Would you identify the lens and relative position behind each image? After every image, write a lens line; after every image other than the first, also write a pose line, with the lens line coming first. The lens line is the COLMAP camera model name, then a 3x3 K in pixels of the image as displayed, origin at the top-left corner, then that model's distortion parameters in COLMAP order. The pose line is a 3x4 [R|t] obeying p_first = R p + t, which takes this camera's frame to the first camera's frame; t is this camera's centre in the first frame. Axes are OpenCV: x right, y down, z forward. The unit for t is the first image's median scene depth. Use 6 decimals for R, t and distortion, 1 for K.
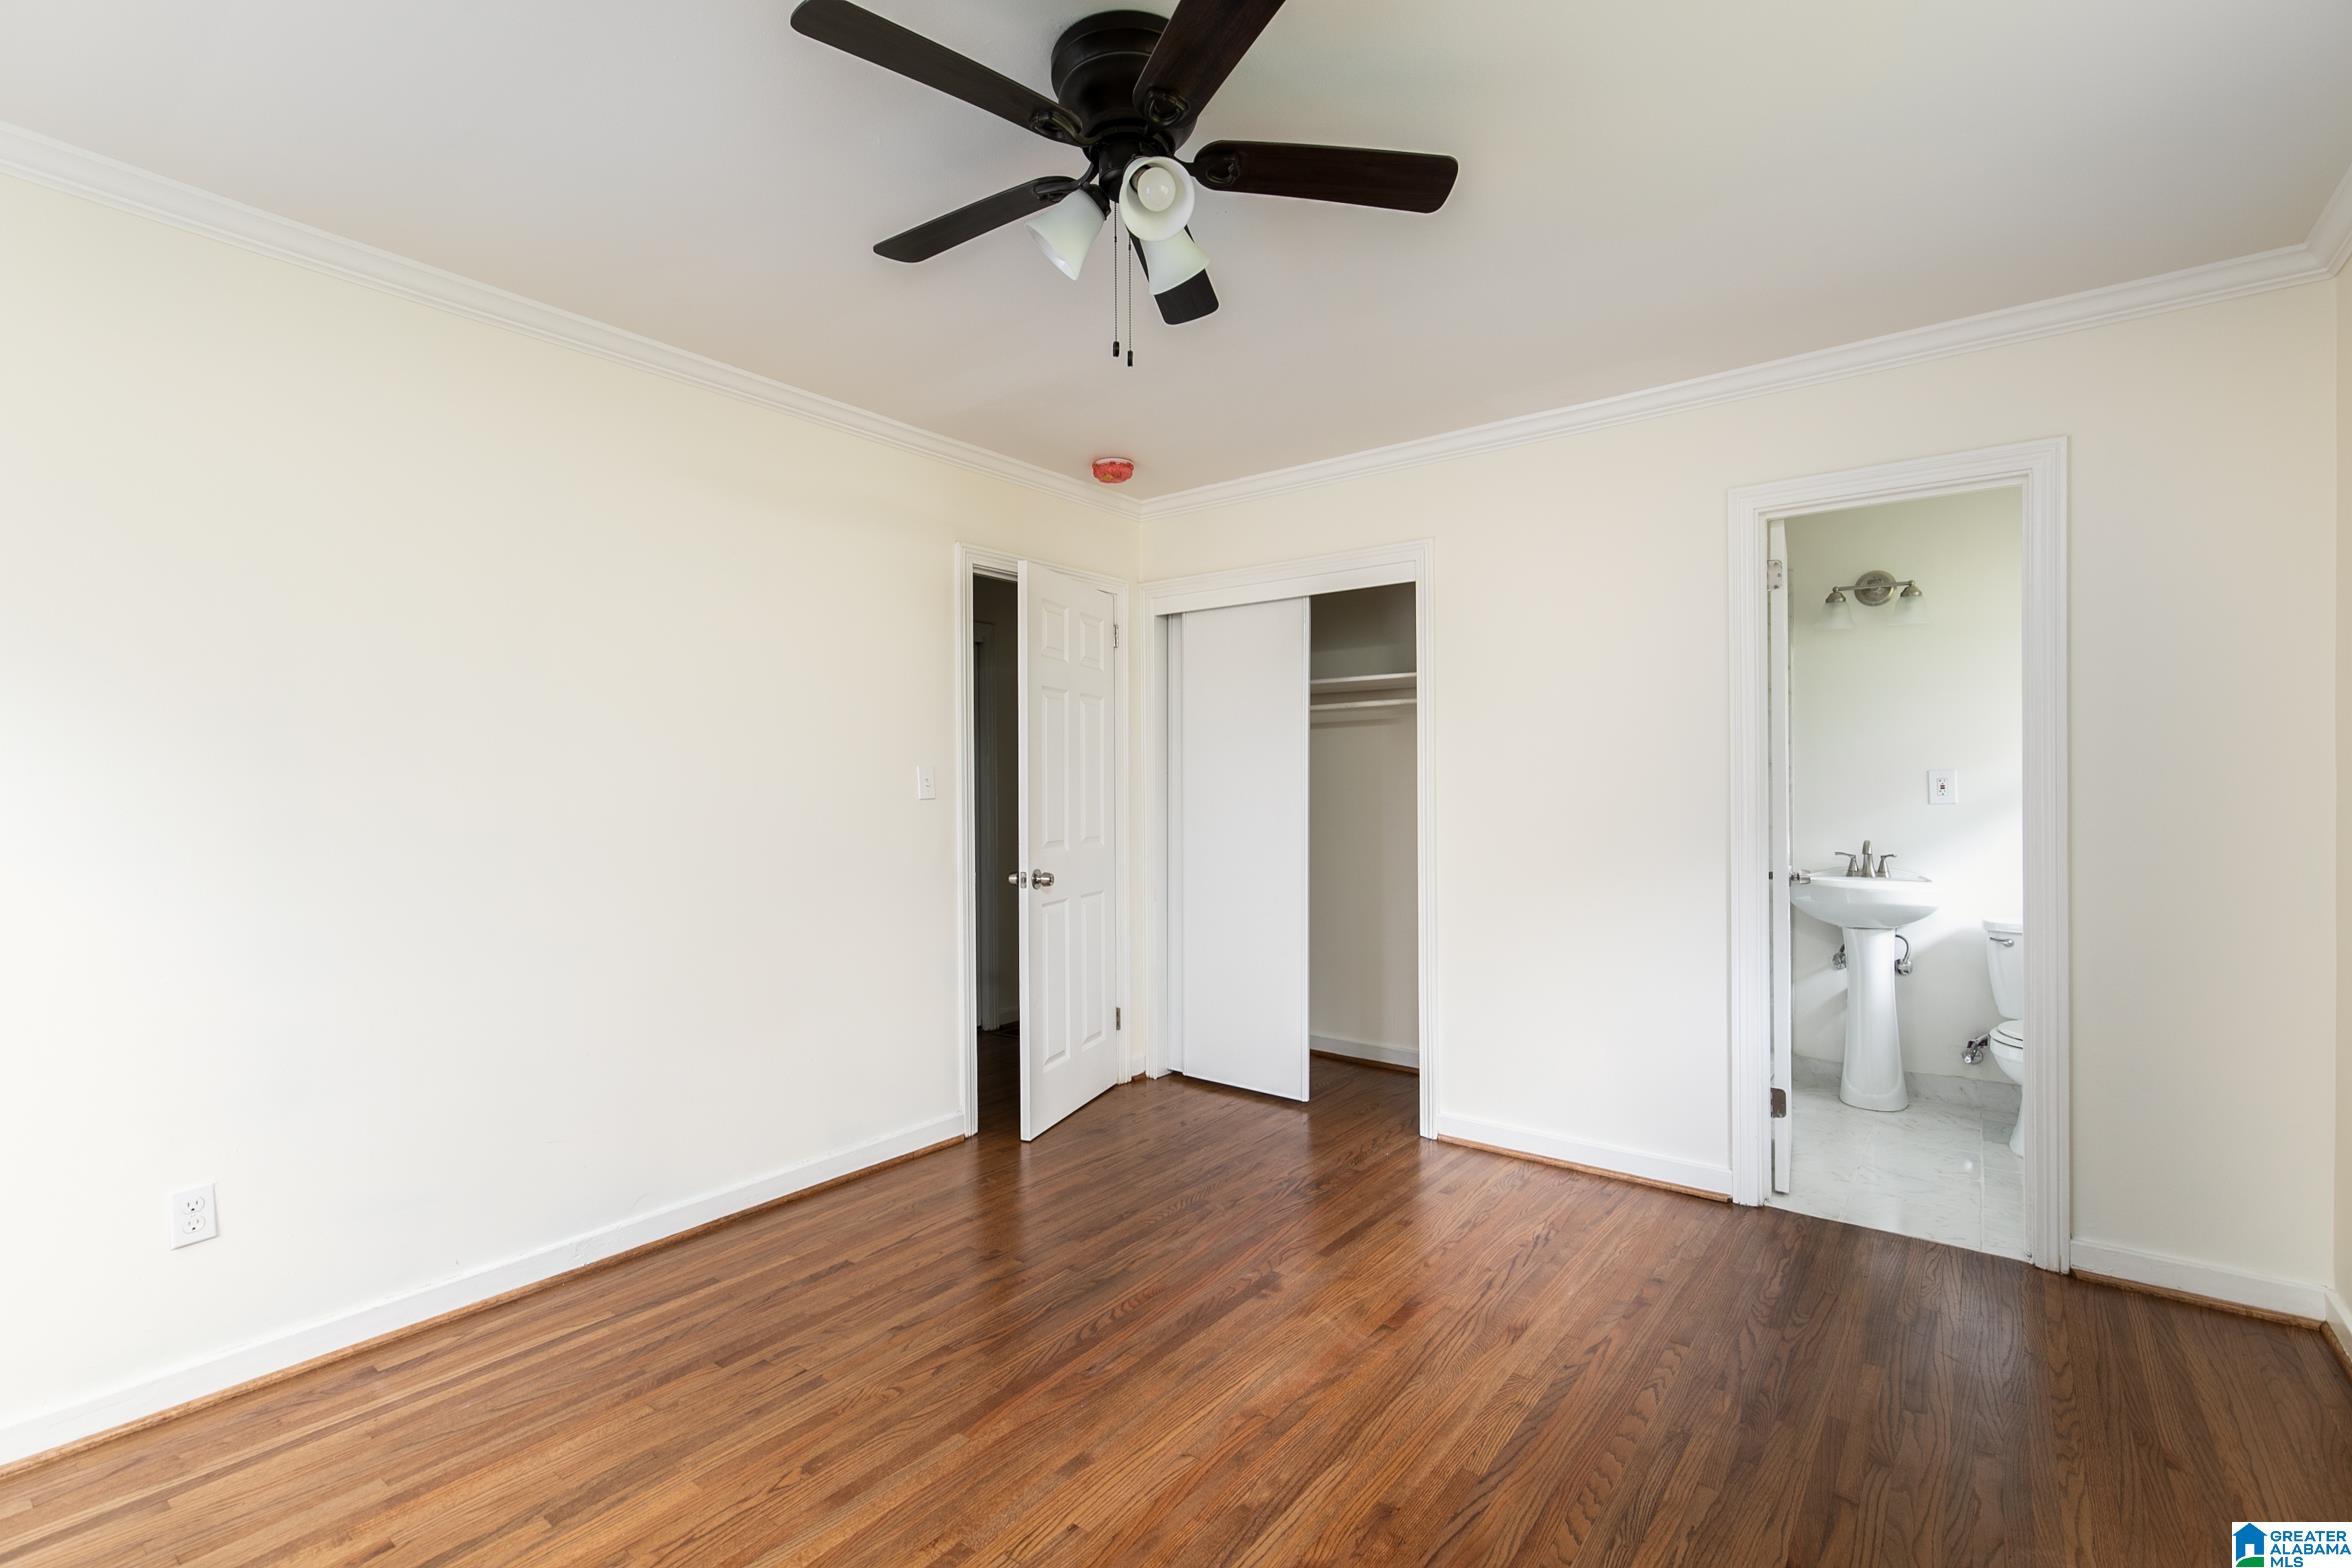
lens RADIAL K [[1057.2, 0, 1180.8], [0, 1057.2, 794.2], [0, 0, 1]] dist [0.014229, 0.000200]
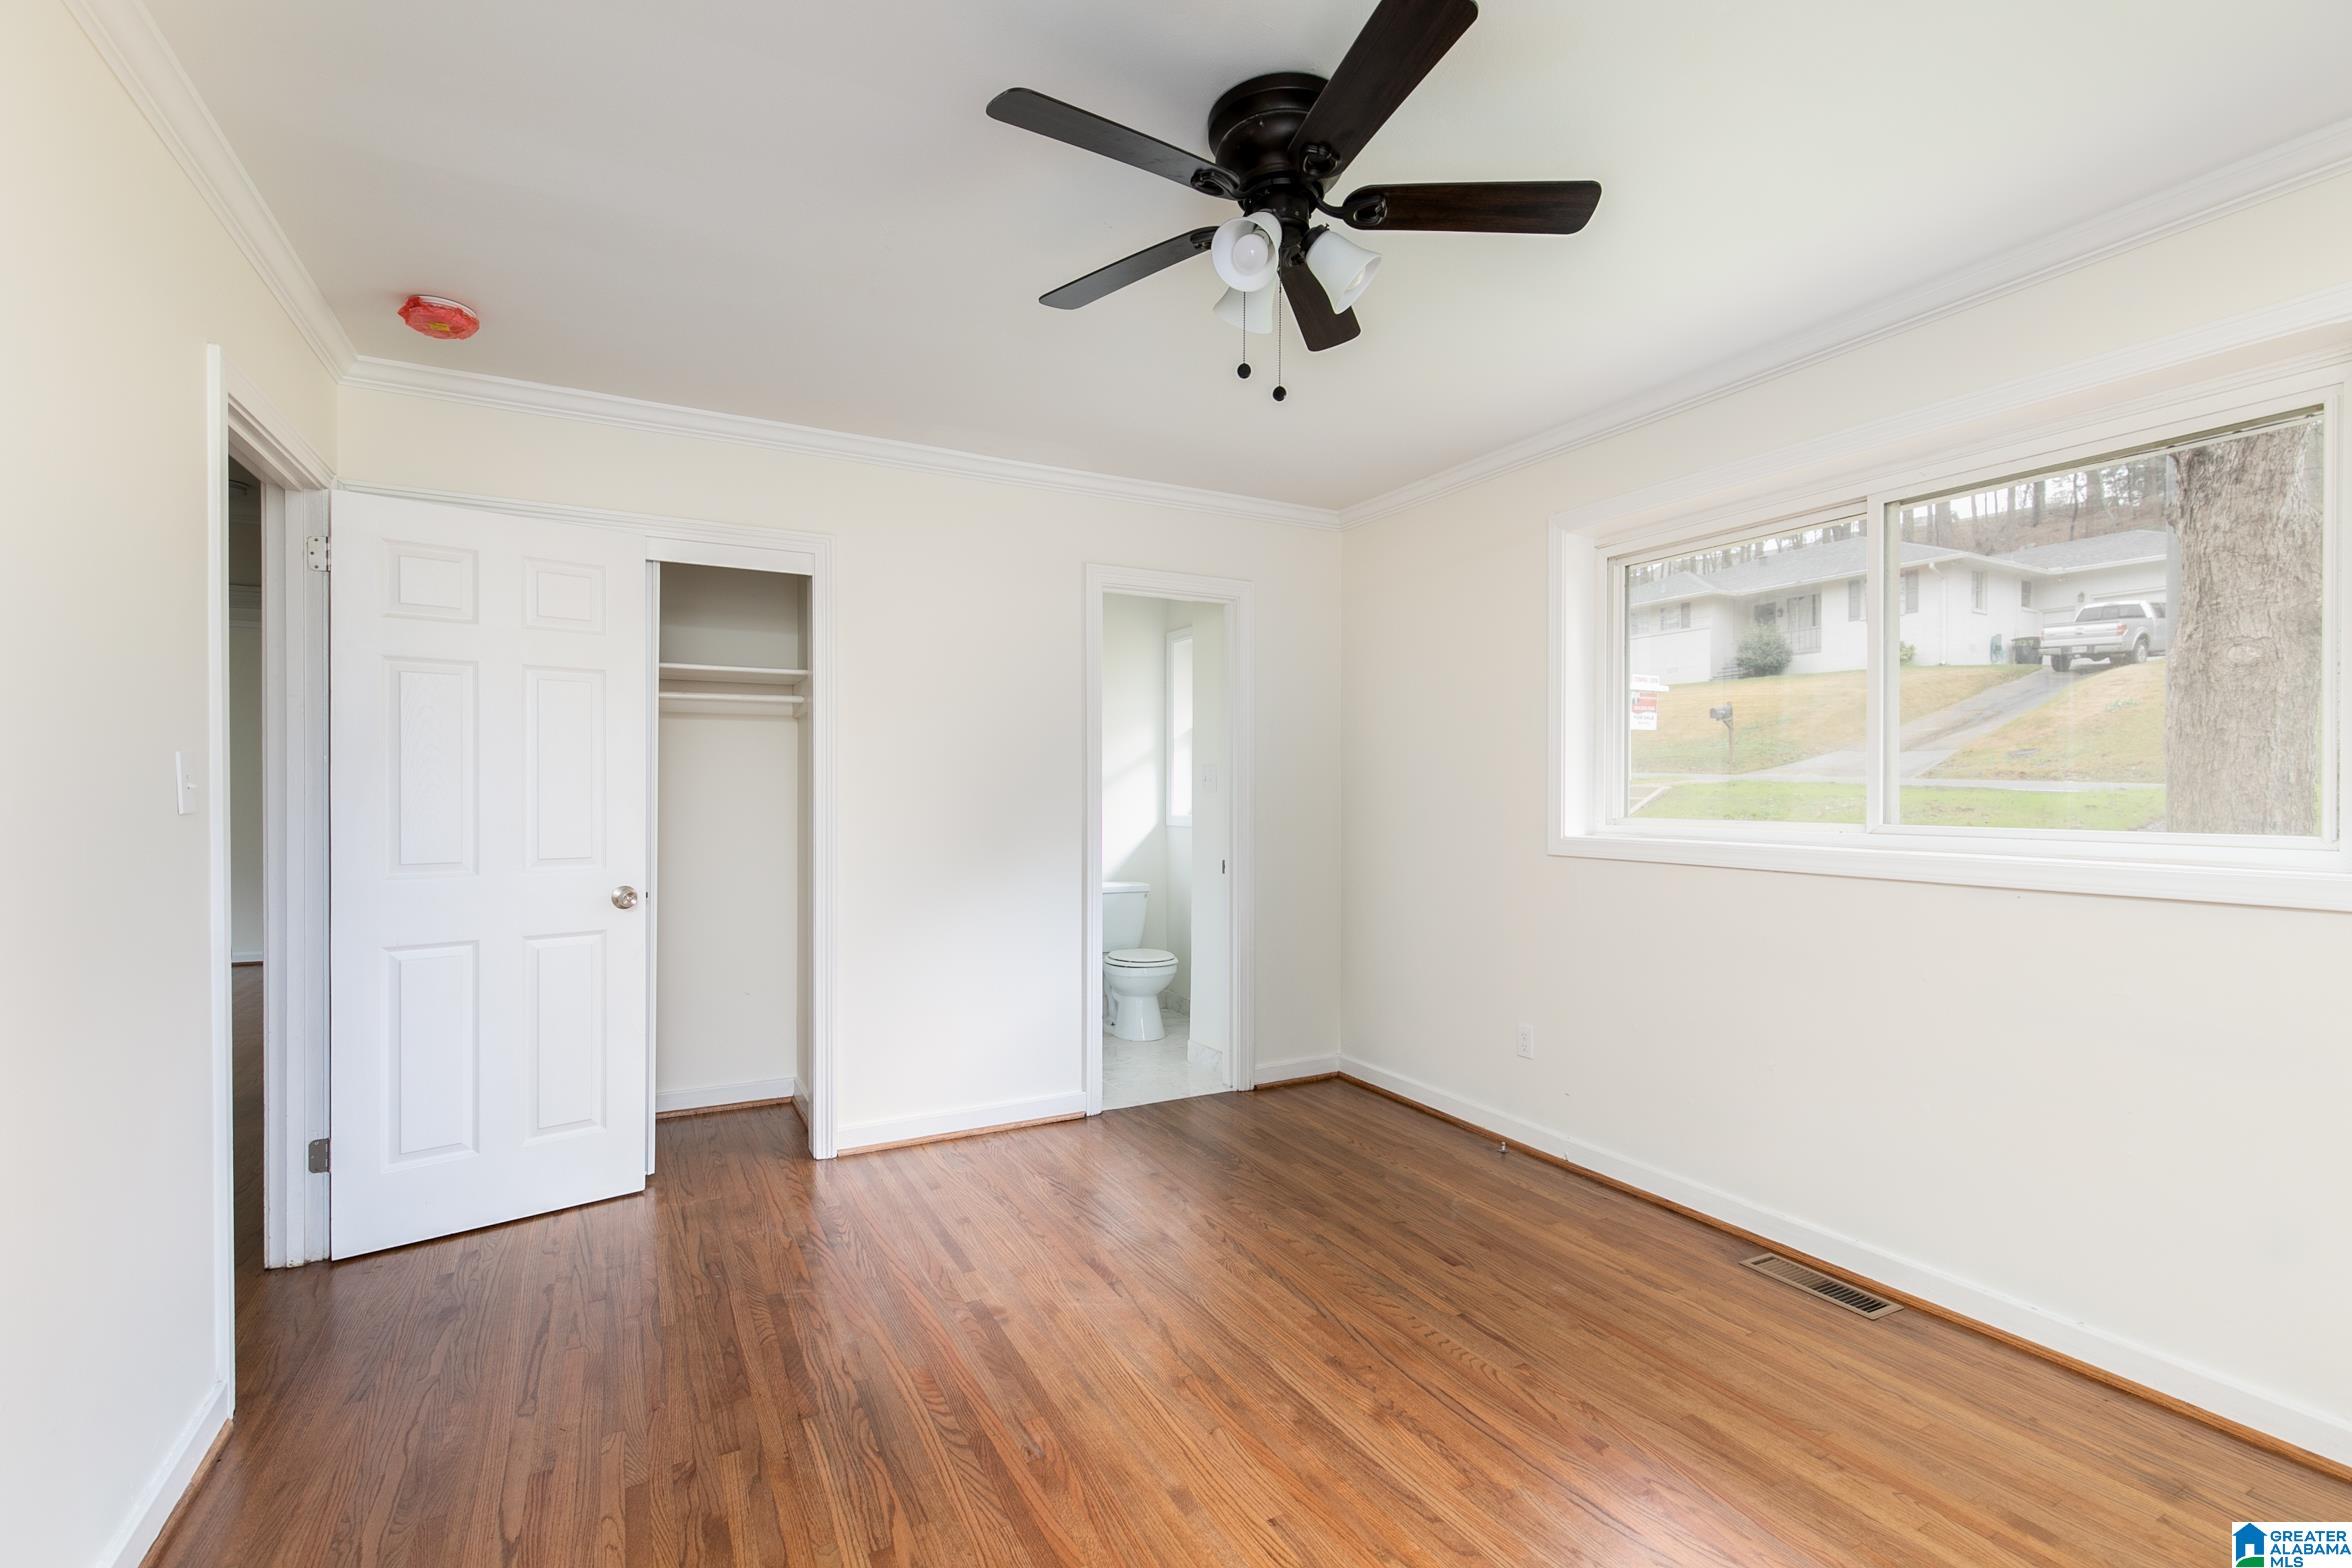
lens RADIAL K [[1057.2, 0, 1177.1], [0, 1057.2, 781.9], [0, 0, 1]] dist [0.014229, 0.000200]
pose [[0.408400, 0.010921, 0.912738, -0.631586], [0.002755, 0.999909, -0.013196, -0.002604], [-0.912799, 0.007904, 0.408332, 0.389369]]
